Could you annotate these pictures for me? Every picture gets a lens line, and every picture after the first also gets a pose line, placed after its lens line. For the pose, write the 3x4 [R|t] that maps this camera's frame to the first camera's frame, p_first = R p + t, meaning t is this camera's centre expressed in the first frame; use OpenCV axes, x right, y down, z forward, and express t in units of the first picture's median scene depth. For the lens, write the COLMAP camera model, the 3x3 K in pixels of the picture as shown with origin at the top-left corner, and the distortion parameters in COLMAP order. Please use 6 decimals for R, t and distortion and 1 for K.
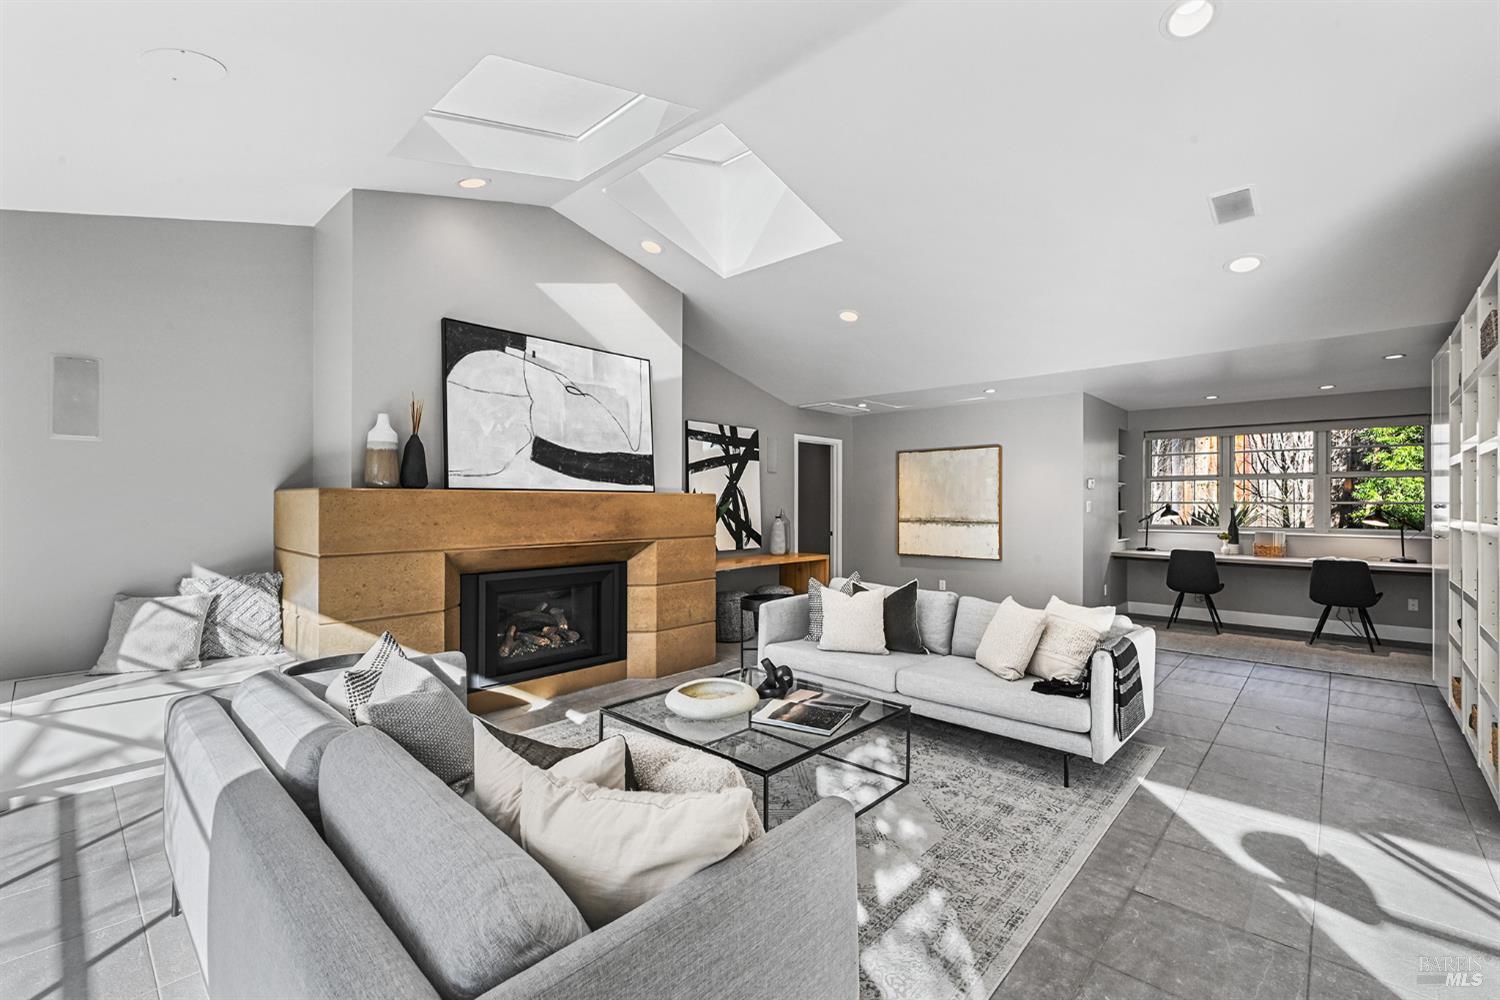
lens RADIAL K [[646.5, 0, 754.7], [0, 646.5, 500.5], [0, 0, 1]] dist [0.003502, 0.000377]
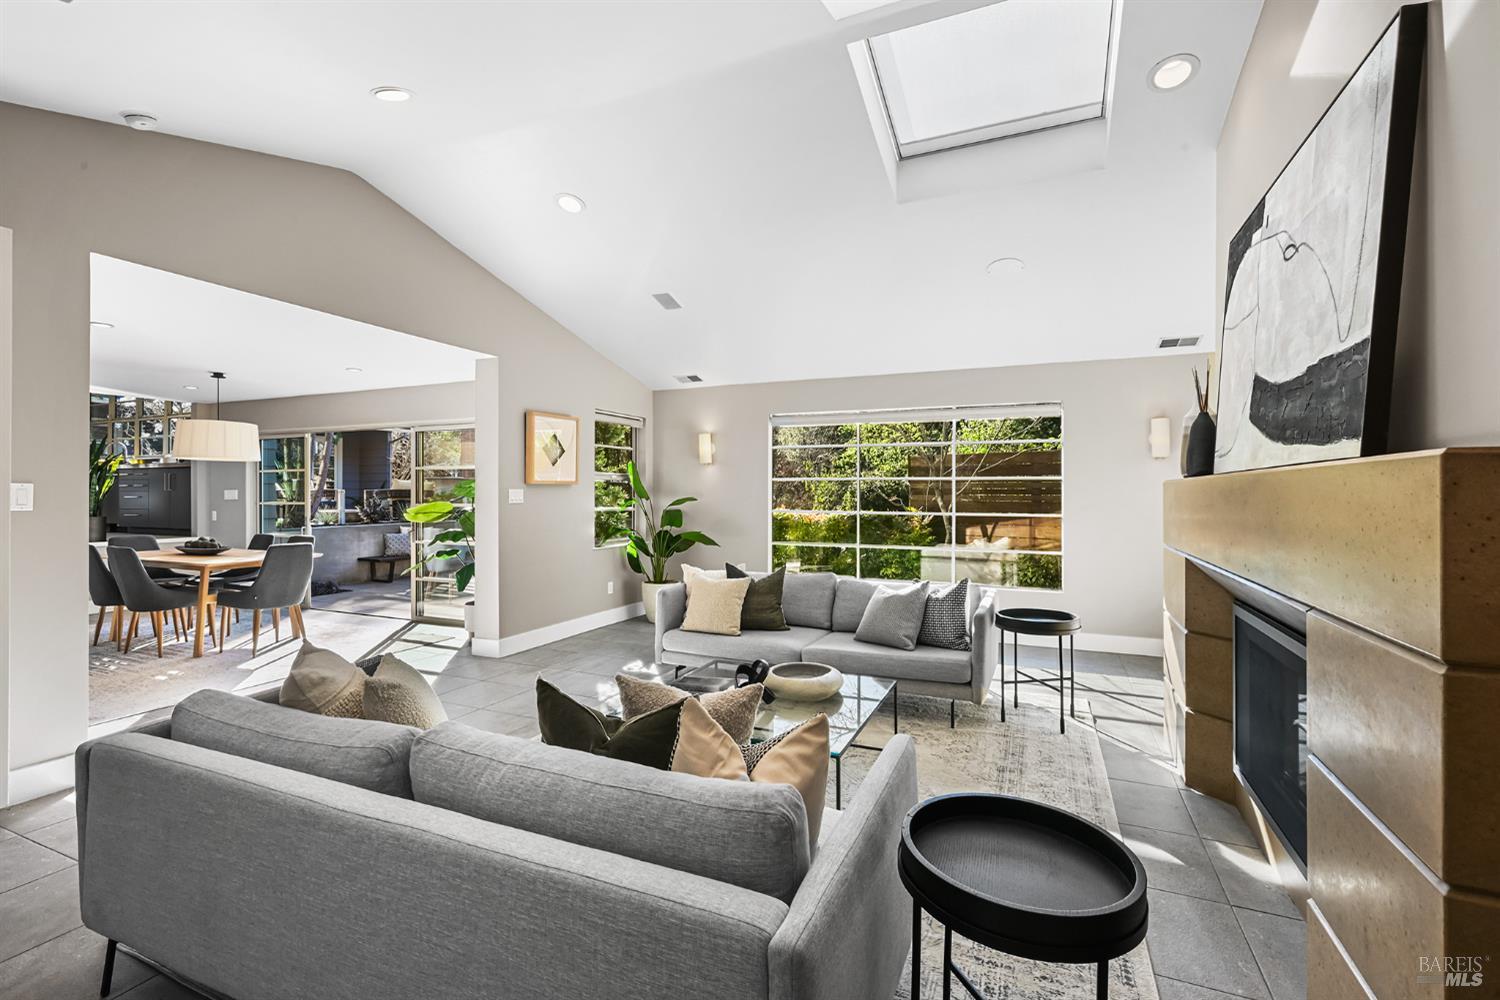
lens RADIAL K [[669.9, 0, 751.2], [0, 669.9, 494.4], [0, 0, 1]] dist [-0.001136, 0.000039]
pose [[-0.947888, -0.003069, -0.318589, 0.221097], [-0.002817, 0.999995, -0.001253, 0.003895], [0.318592, -0.000290, -0.947892, 1.246646]]
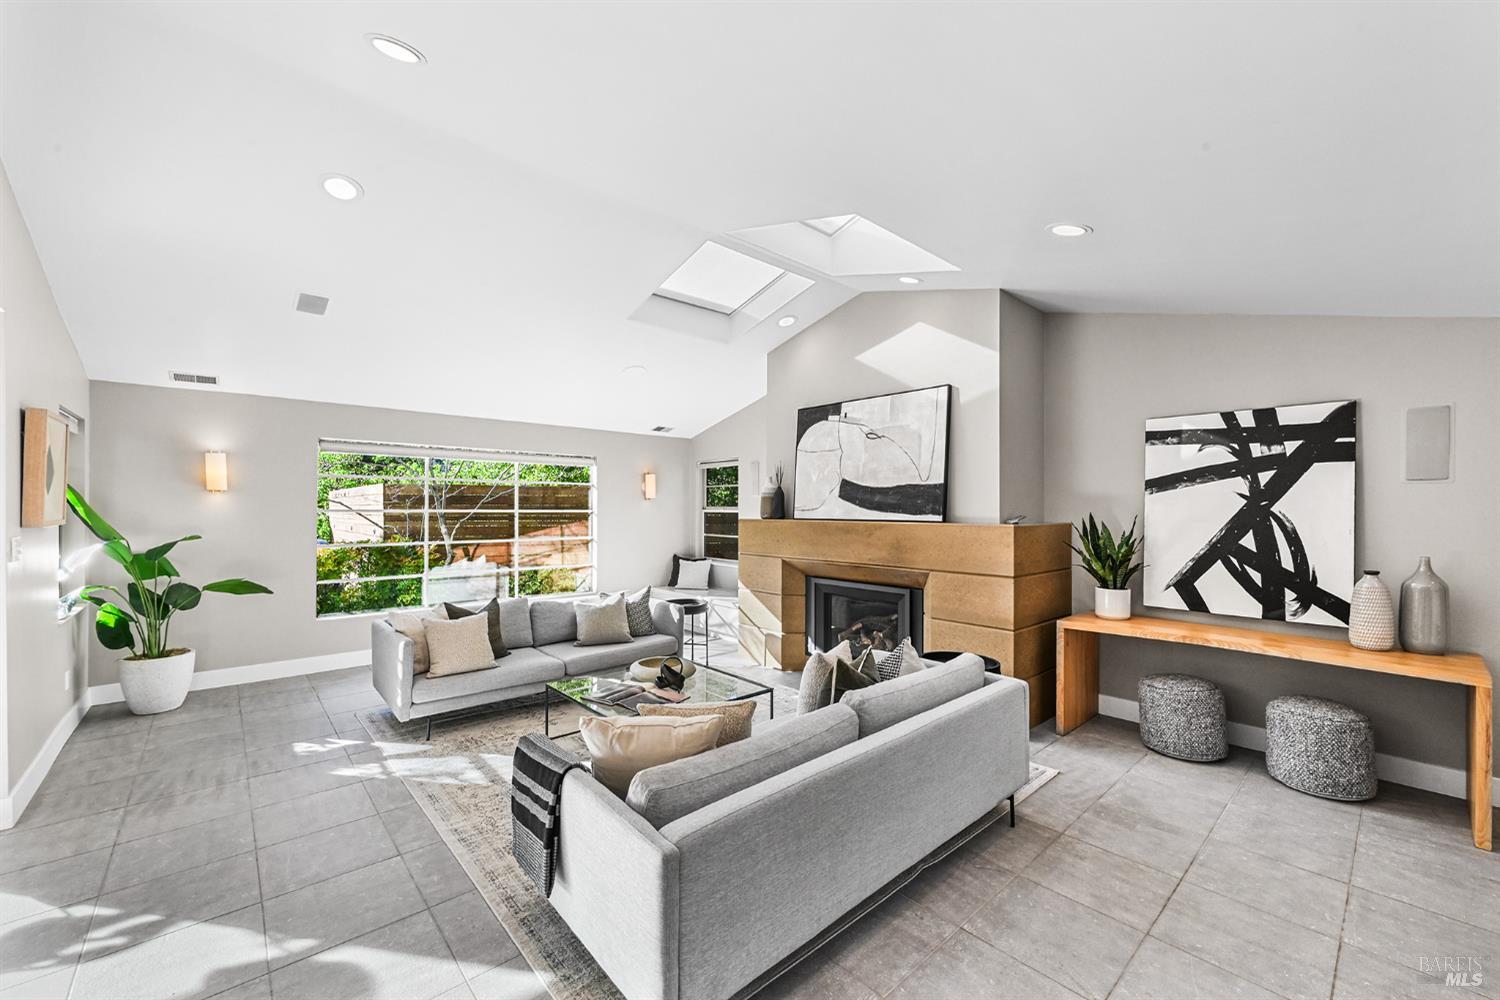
lens RADIAL K [[595.8, 0, 756.4], [0, 595.8, 507.0], [0, 0, 1]] dist [-0.002246, -0.000333]
pose [[-0.095146, -0.002699, -0.995460, 0.776289], [0.001124, 0.999995, -0.002819, -0.034467], [0.995463, -0.001387, -0.095143, 0.835975]]
